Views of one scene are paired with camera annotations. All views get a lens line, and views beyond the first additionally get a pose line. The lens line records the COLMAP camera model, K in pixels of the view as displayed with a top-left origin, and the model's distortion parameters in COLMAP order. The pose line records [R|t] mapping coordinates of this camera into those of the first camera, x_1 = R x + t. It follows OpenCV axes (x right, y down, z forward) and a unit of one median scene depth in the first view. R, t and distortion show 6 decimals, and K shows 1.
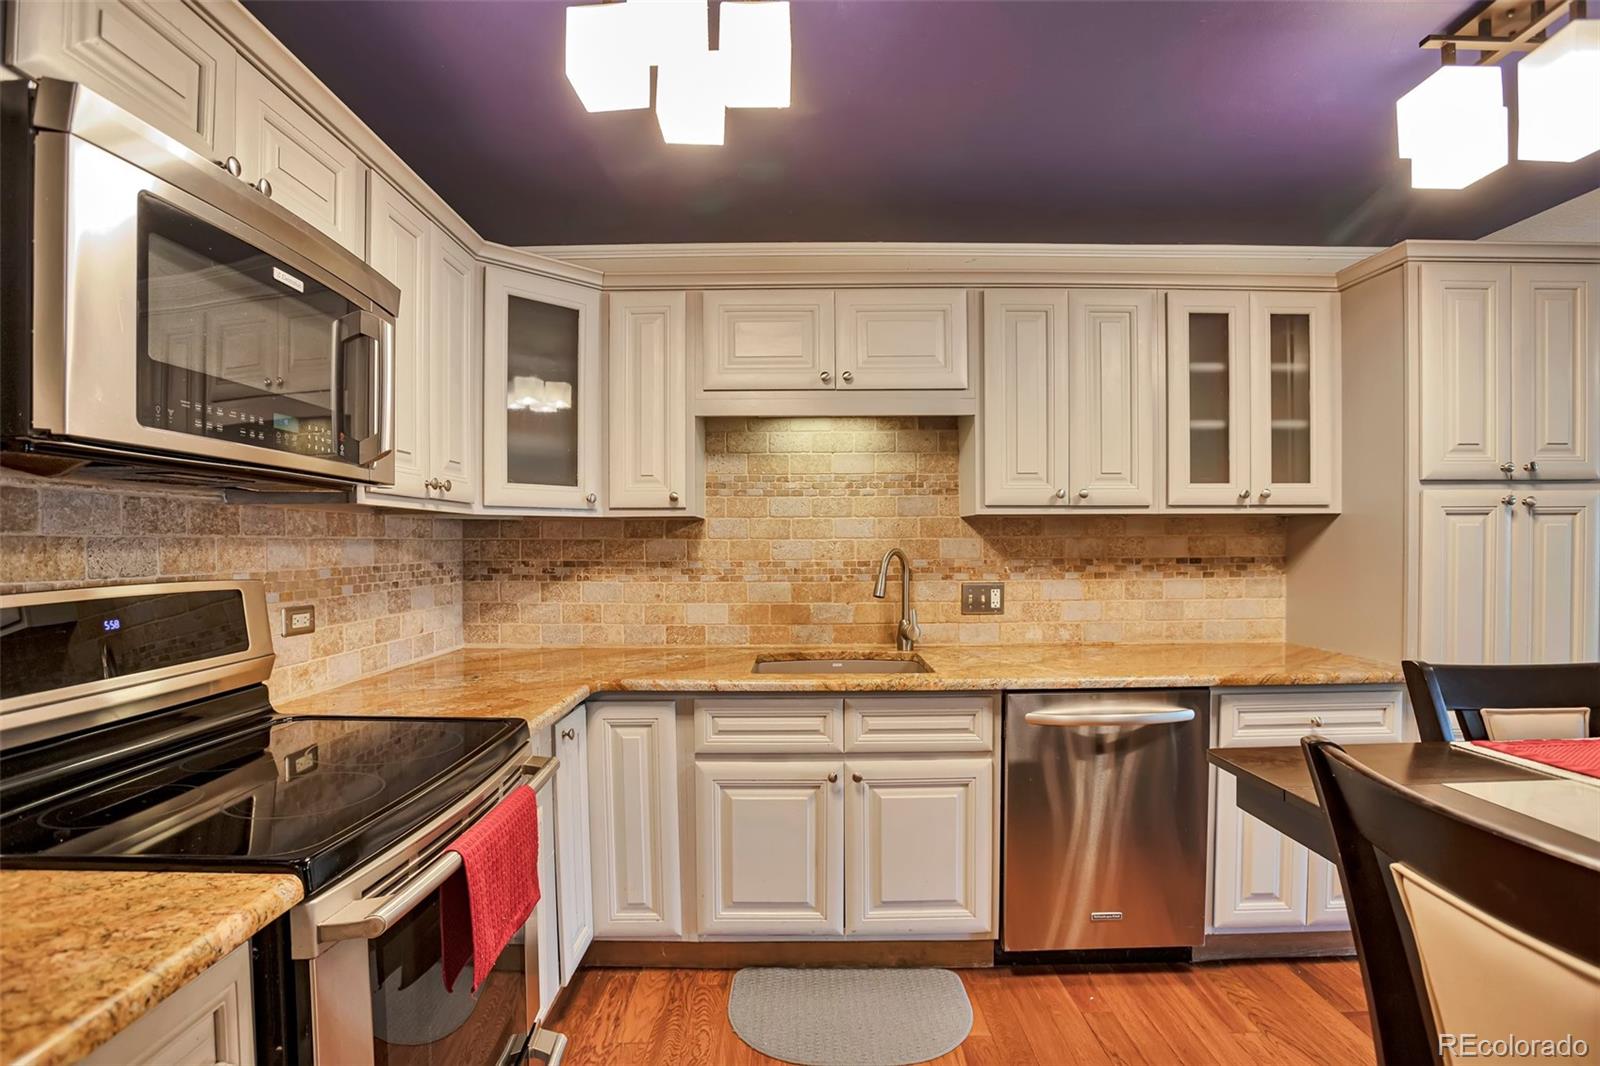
lens RADIAL K [[769.8, 0, 796.0], [0, 769.8, 551.1], [0, 0, 1]] dist [-0.059651, 0.000459]
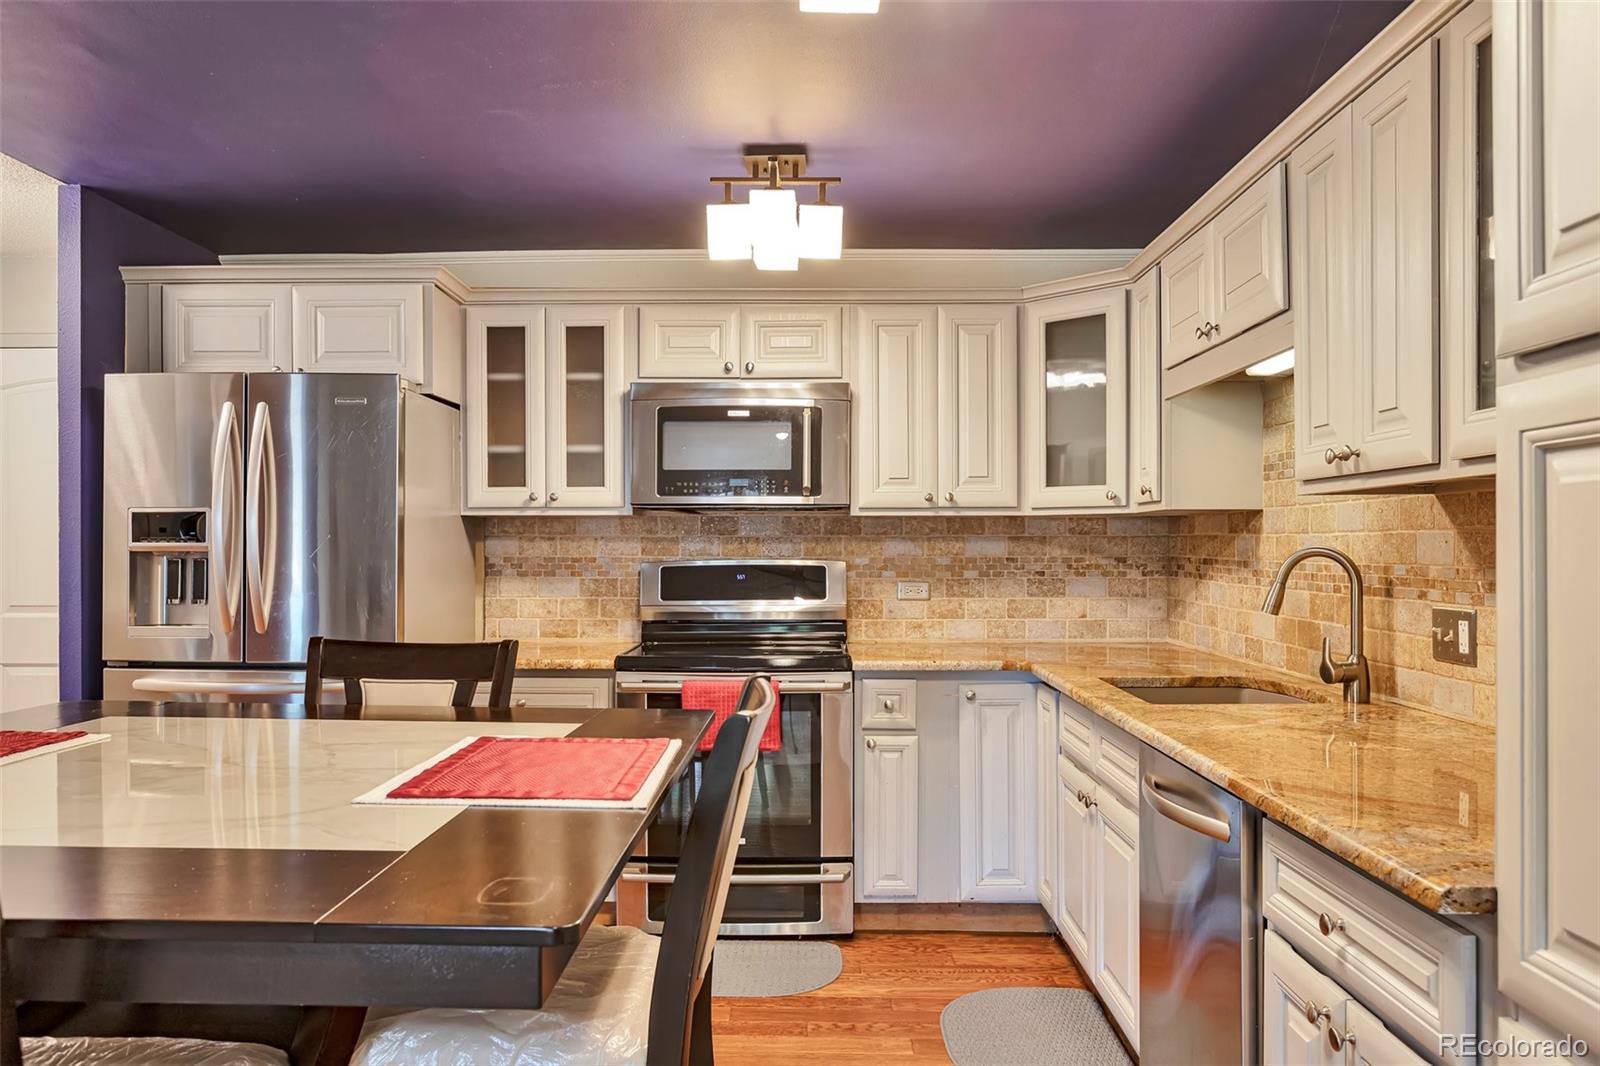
lens RADIAL K [[1139.6, 0, 801.3], [0, 1139.6, 544.4], [0, 0, 1]] dist [-0.067117, 0.090662]
pose [[-0.007134, 0.003456, -0.999969, 1.084188], [-0.007976, 0.999962, 0.003513, -0.005014], [0.999943, 0.008001, -0.007106, 0.522384]]
